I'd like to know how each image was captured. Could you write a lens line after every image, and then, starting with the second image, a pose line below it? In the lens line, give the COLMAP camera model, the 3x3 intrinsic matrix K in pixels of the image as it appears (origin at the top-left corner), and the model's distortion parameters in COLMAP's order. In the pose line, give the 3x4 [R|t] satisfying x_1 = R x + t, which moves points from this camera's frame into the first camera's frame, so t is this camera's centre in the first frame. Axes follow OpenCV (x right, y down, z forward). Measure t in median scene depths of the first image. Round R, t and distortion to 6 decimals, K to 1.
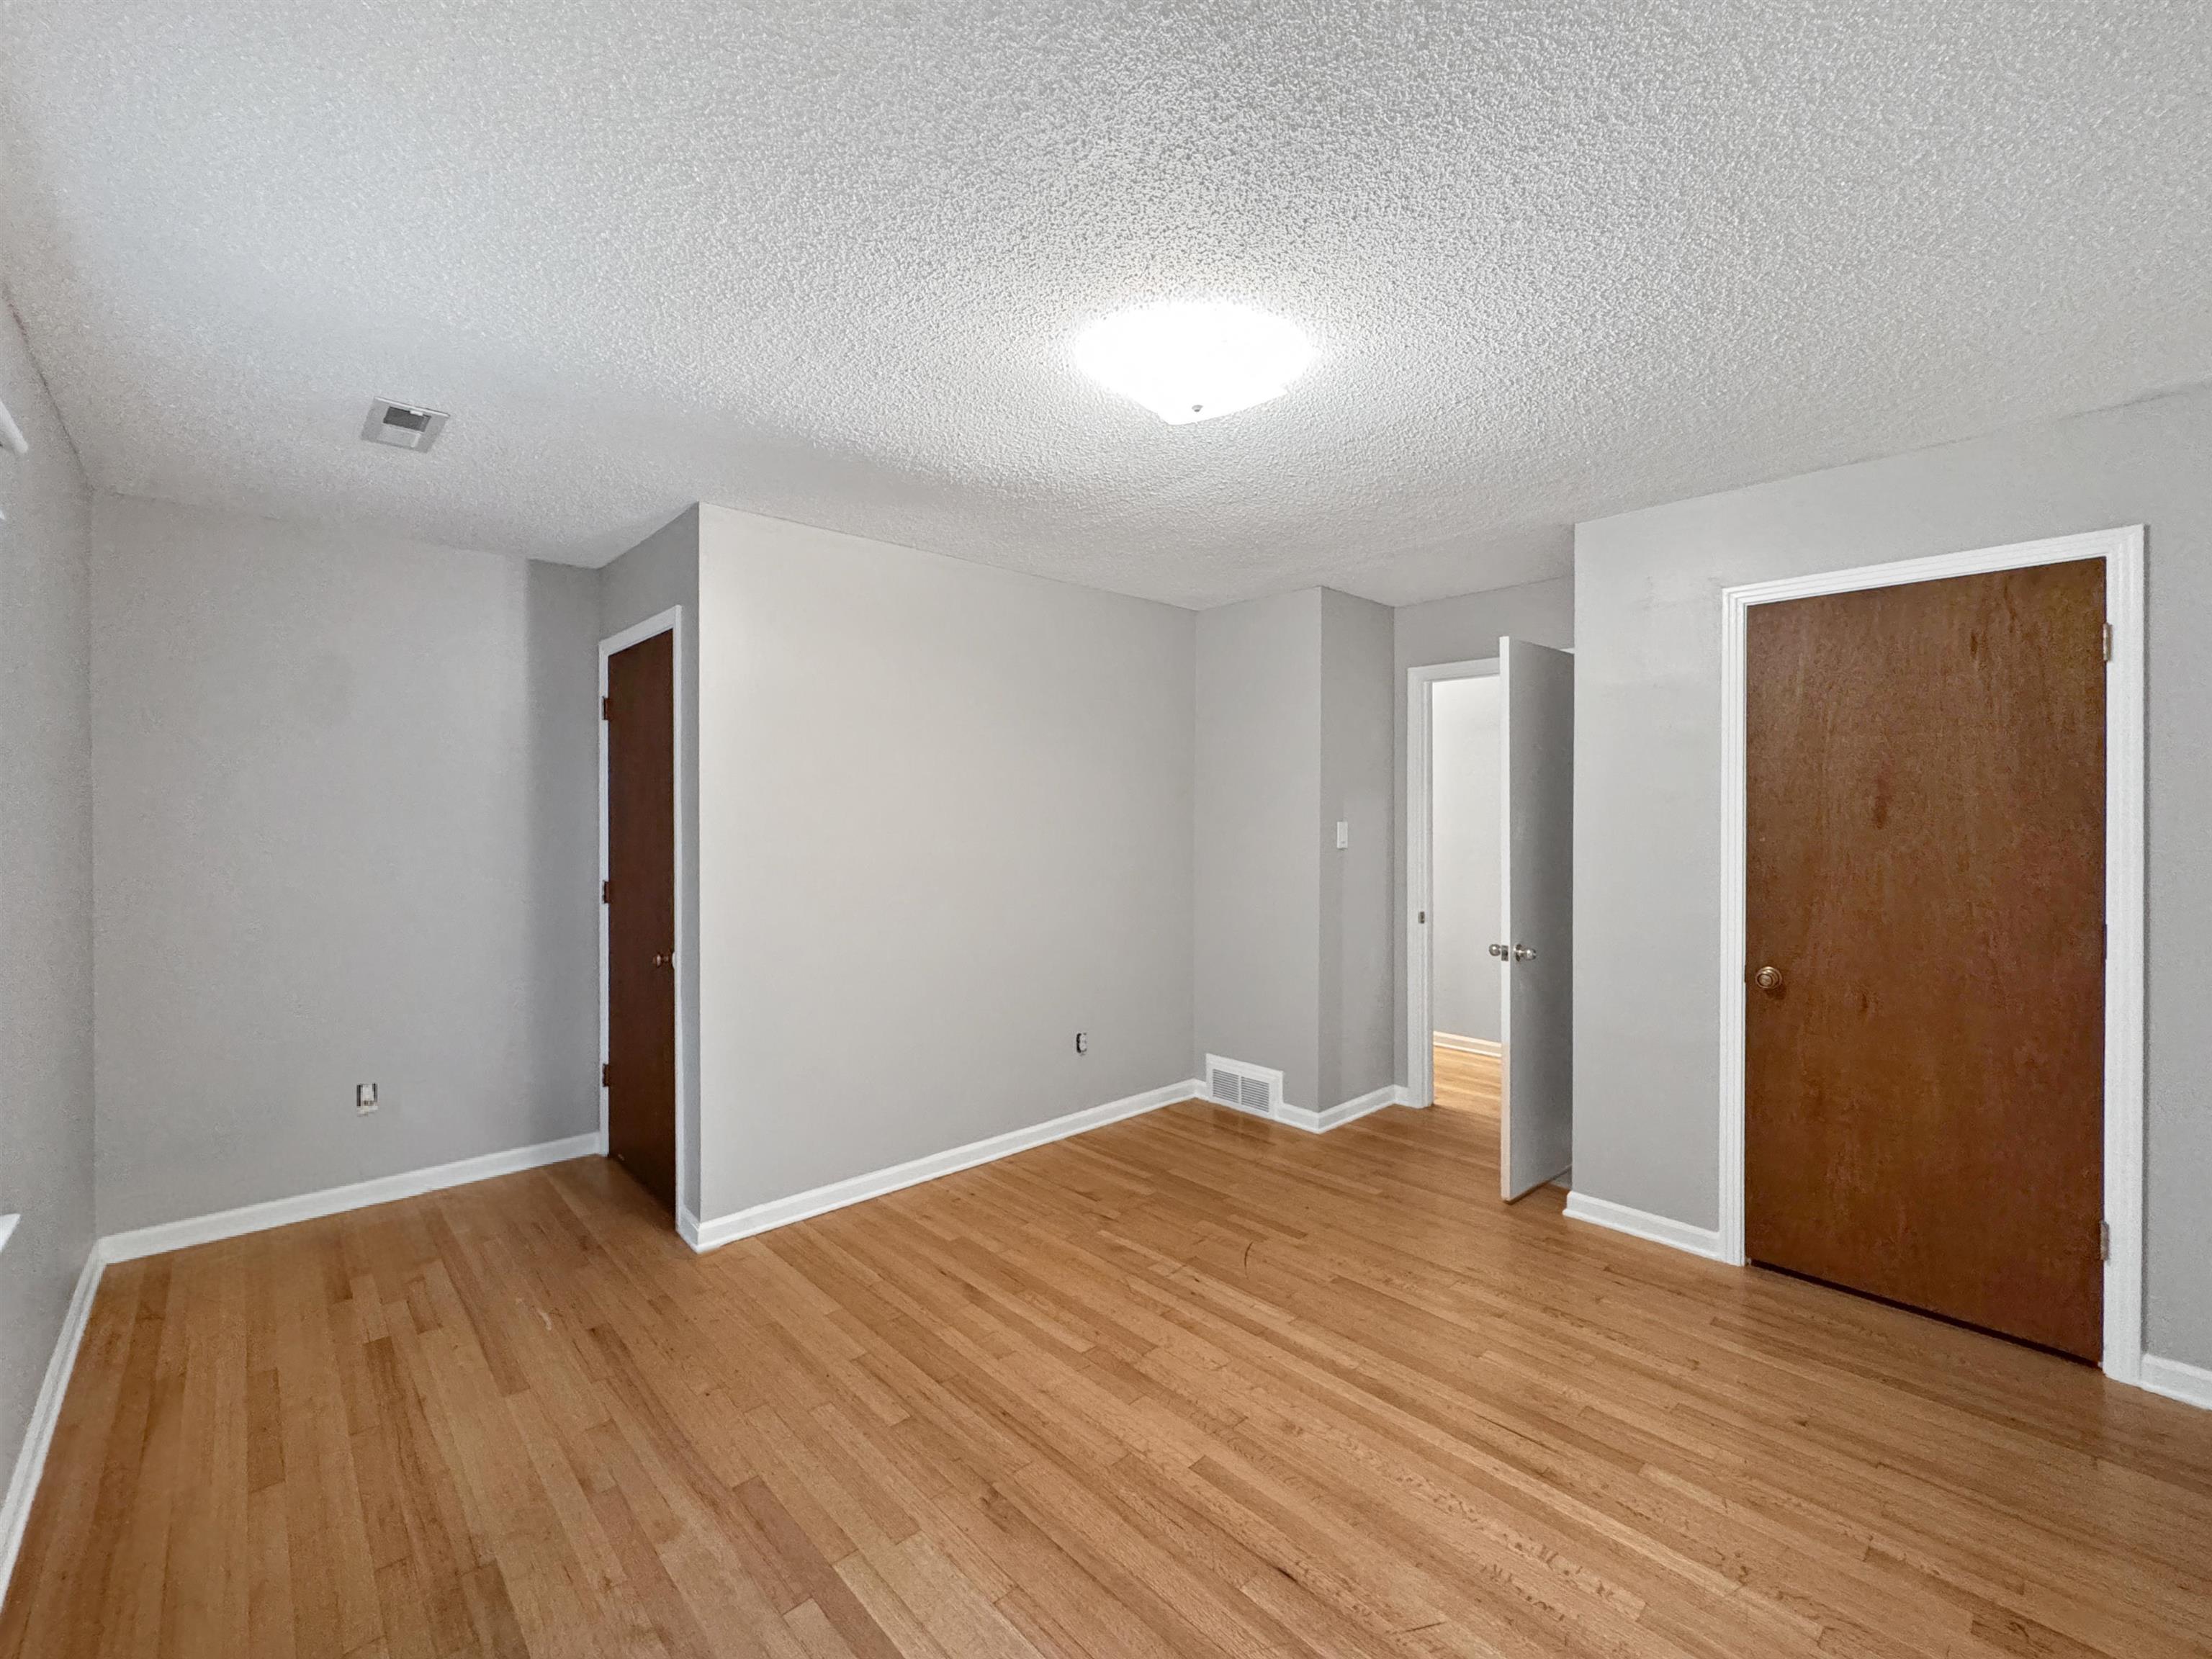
lens RADIAL K [[944.0, 0, 1096.1], [0, 944.0, 814.3], [0, 0, 1]] dist [-0.000556, -0.000082]
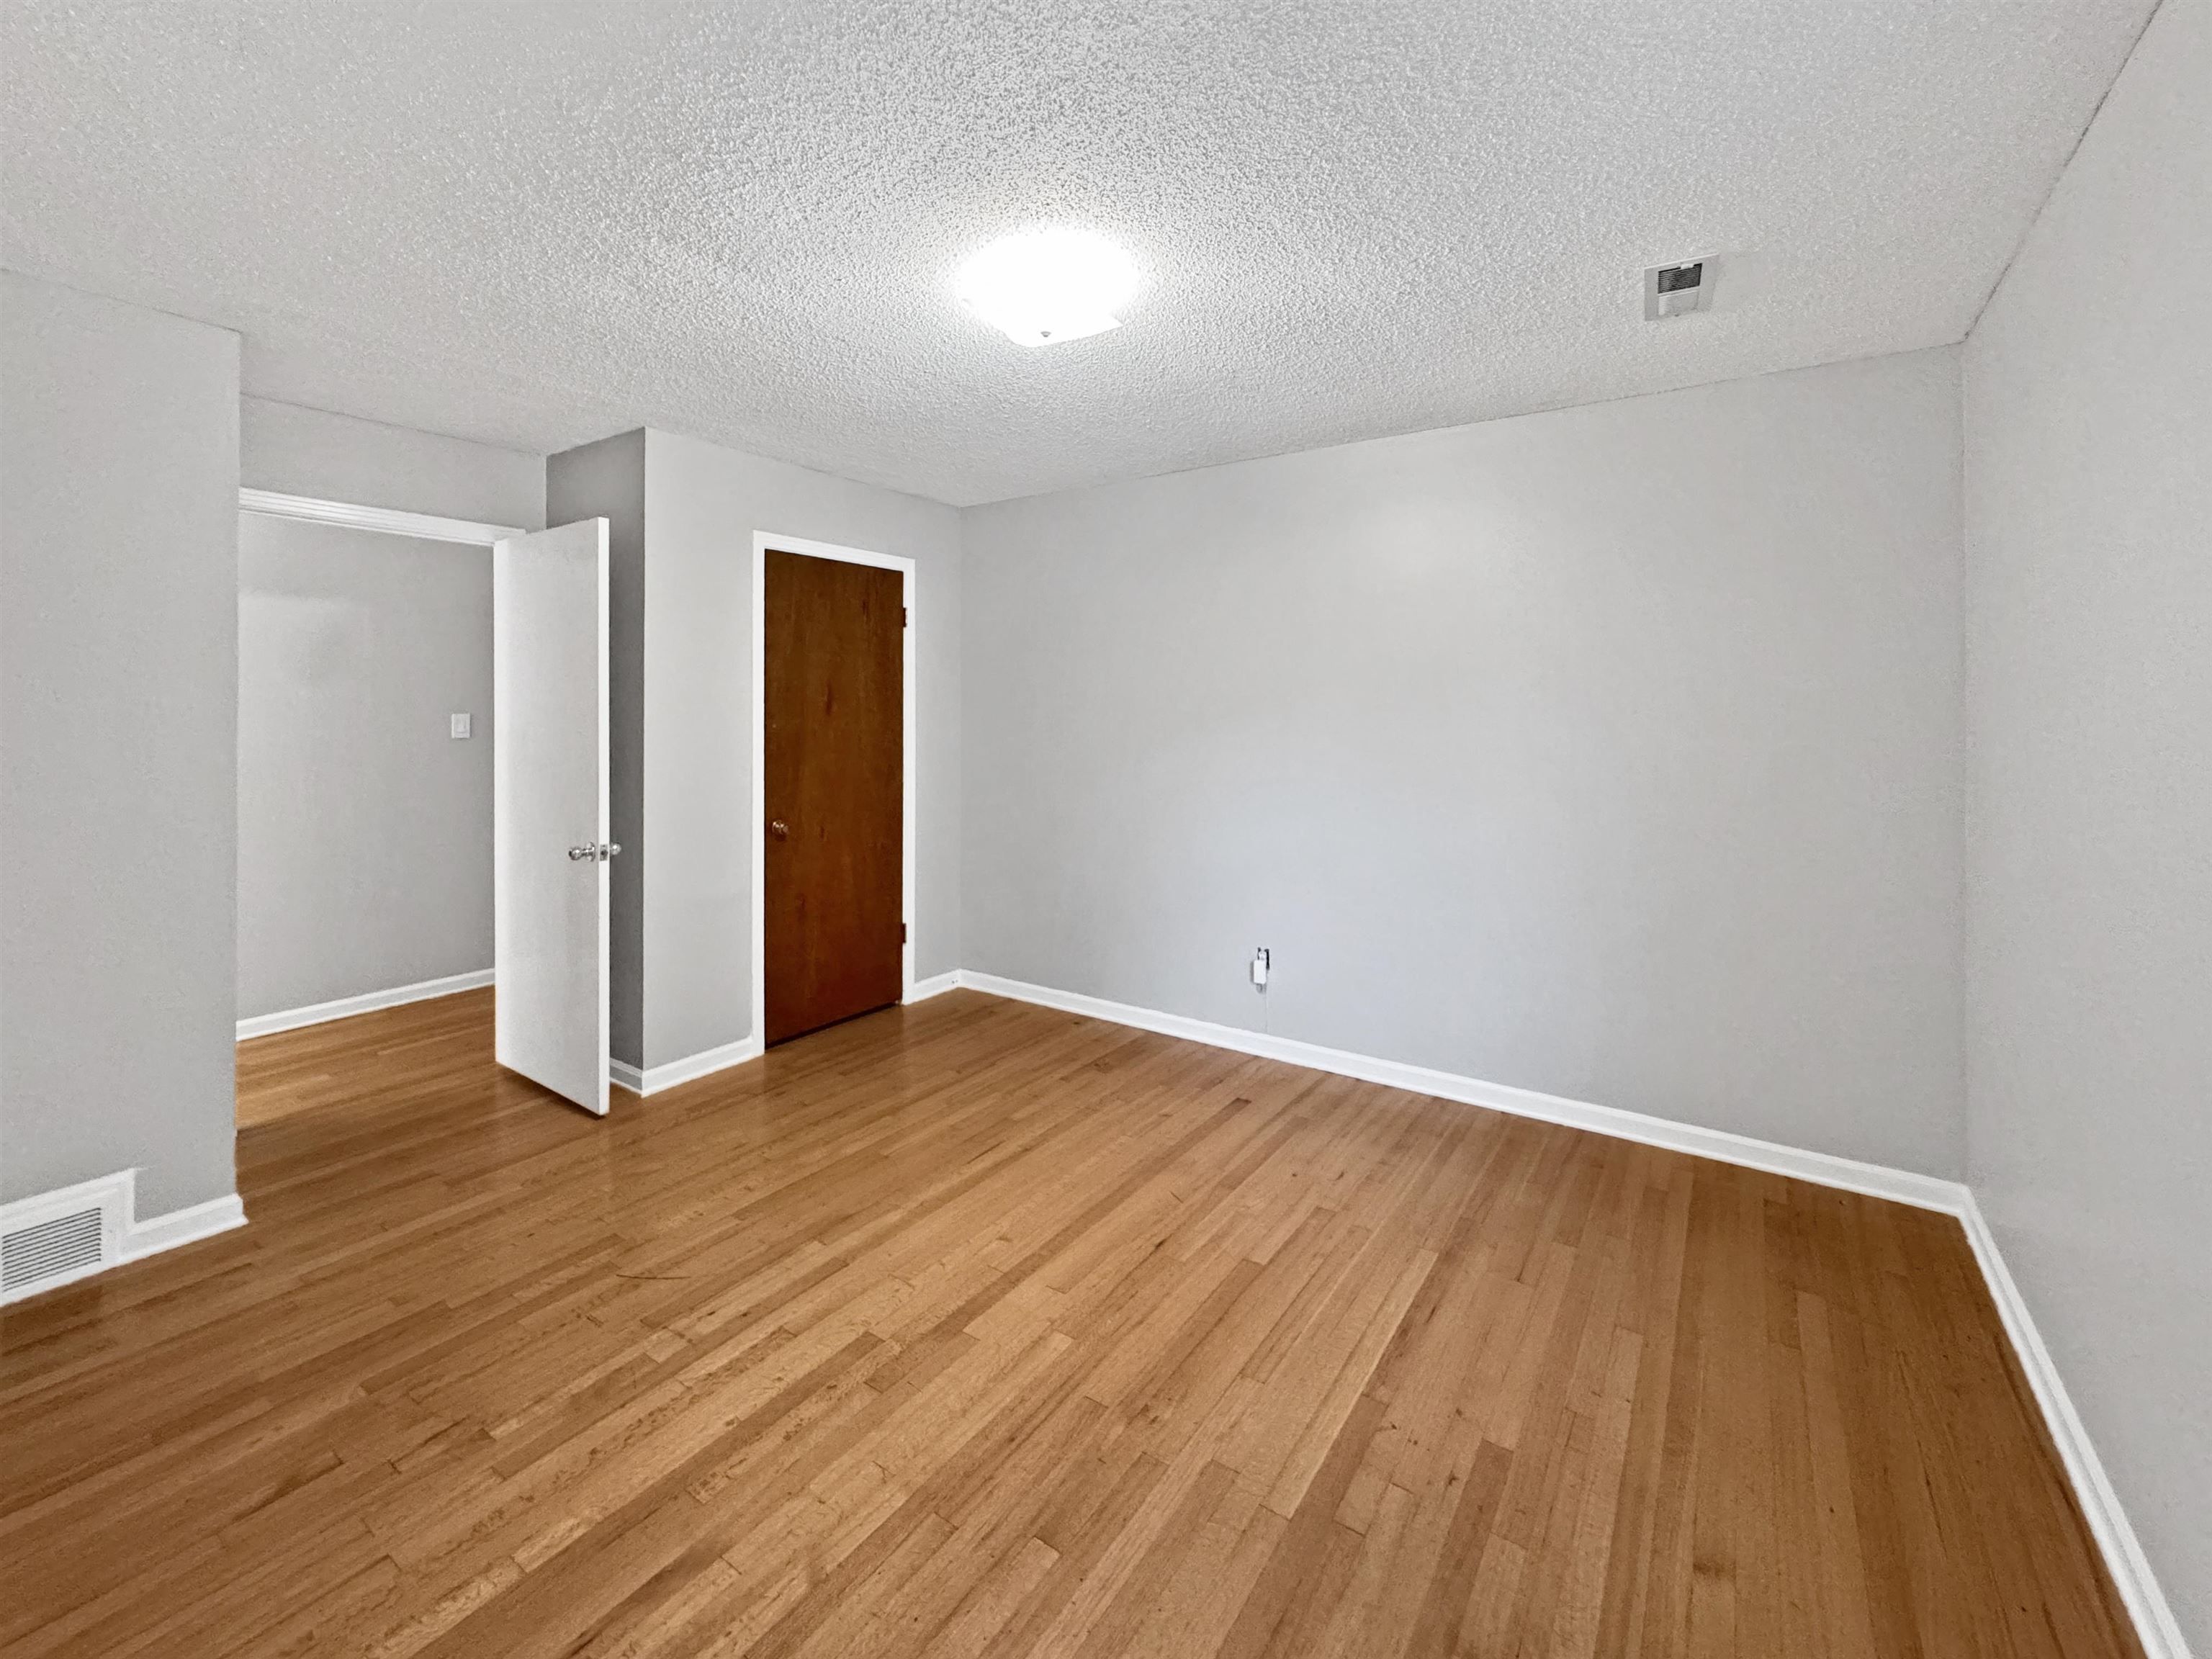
lens RADIAL K [[919.2, 0, 1109.7], [0, 919.2, 708.2], [0, 0, 1]] dist [-0.000902, -0.000144]
pose [[-0.222993, 0.002350, 0.974817, -0.722175], [-0.000589, 0.999997, -0.002545, 0.004656], [-0.974820, -0.001141, -0.222991, 0.888153]]
